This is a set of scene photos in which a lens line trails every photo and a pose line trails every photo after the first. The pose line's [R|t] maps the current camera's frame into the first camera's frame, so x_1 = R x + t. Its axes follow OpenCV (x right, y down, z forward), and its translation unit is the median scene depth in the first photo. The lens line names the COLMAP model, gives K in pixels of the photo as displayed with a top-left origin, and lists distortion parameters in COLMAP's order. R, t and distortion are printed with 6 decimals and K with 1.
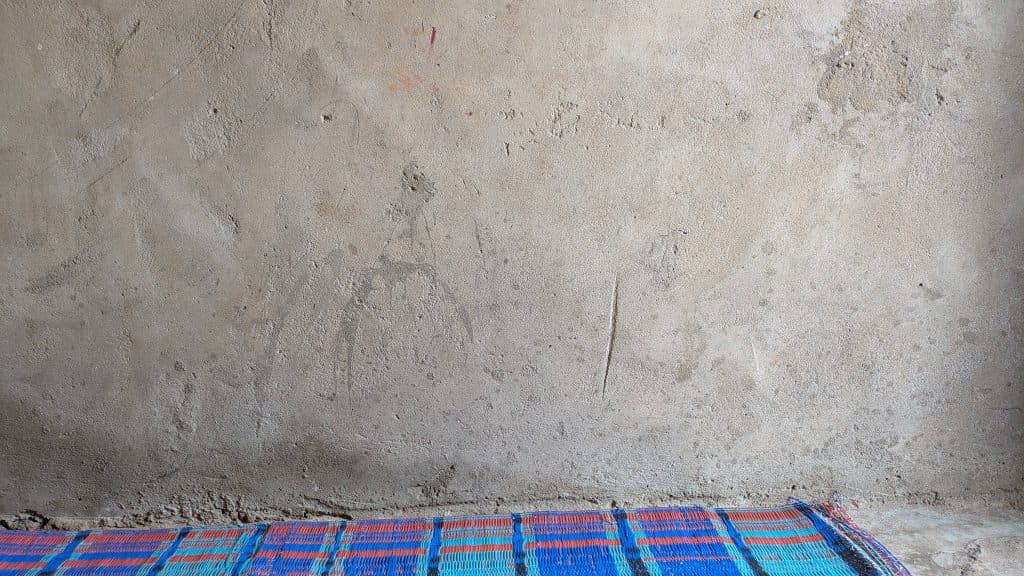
lens RADIAL K [[807.1, 0, 512.0], [0, 807.1, 288.0], [0, 0, 1]] dist [0.072280, -0.133381]
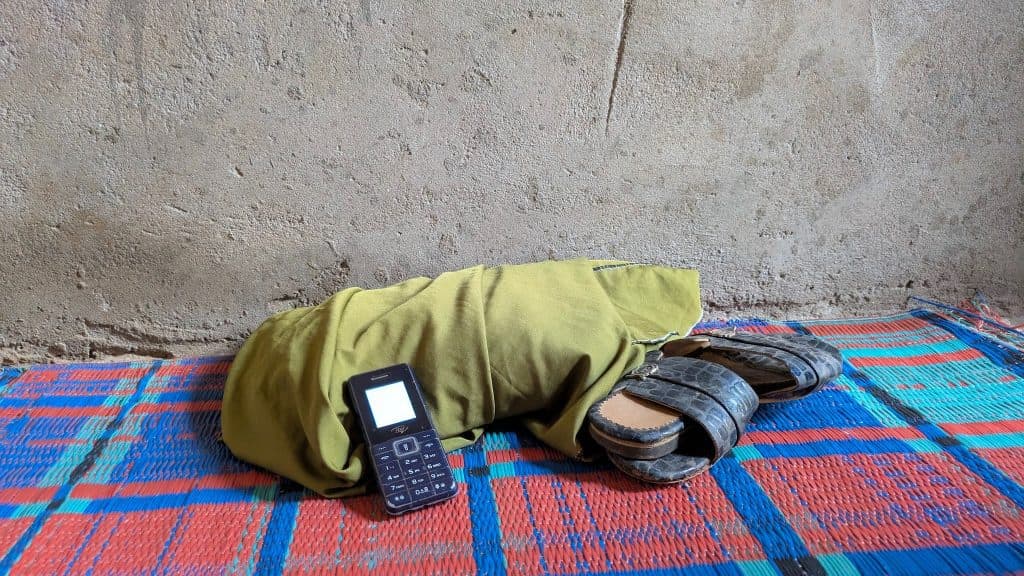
lens RADIAL K [[883.8, 0, 512.0], [0, 883.8, 288.0], [0, 0, 1]] dist [0.048393, -0.102434]
pose [[0.996604, -0.021875, 0.079390, -0.005049], [0.010964, 0.990738, 0.135344, 0.156869], [-0.081615, -0.134014, 0.987613, 0.371445]]
